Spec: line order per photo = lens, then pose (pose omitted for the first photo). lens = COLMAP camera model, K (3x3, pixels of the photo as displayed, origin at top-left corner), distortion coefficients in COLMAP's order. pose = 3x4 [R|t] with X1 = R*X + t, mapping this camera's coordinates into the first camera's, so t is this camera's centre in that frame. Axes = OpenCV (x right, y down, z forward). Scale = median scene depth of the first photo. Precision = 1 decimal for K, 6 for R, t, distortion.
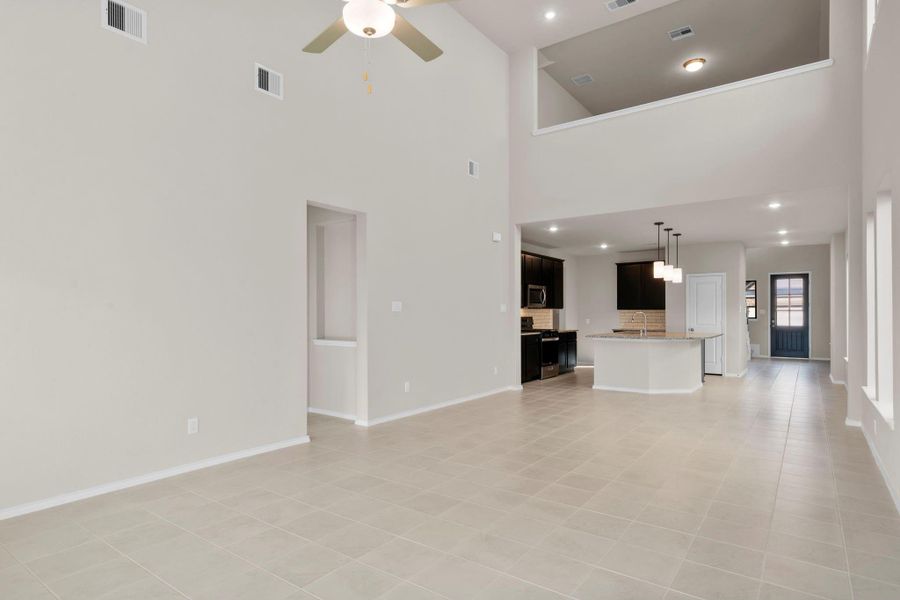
lens RADIAL K [[488.0, 0, 448.5], [0, 488.0, 309.6], [0, 0, 1]] dist [-0.002577, 0.001809]
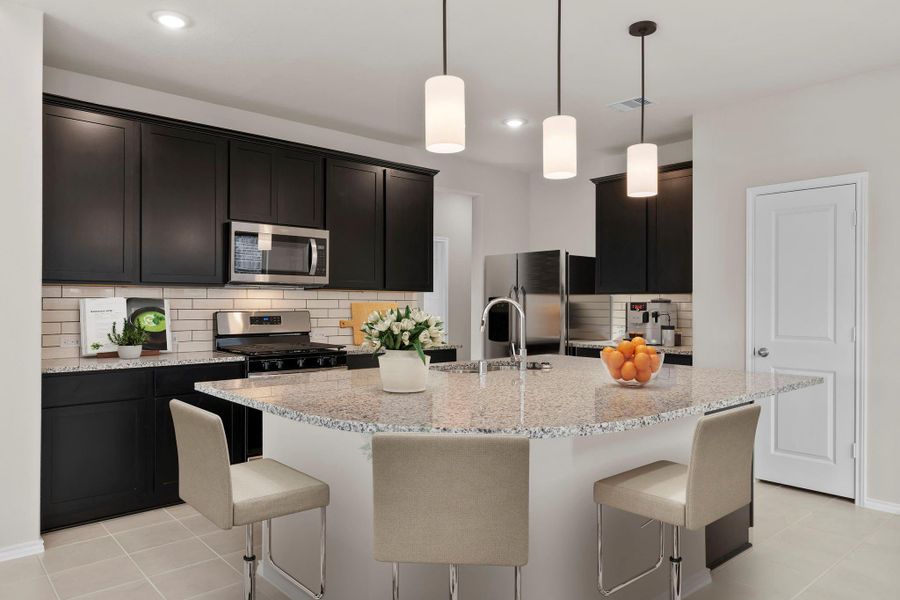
lens RADIAL K [[592.2, 0, 449.6], [0, 592.2, 301.8], [0, 0, 1]] dist [-0.011142, -0.003933]
pose [[0.975085, 0.002624, -0.221817, 0.388915], [-0.000874, 0.999968, 0.007989, 0.003586], [0.221831, -0.007596, 0.975056, 0.572590]]
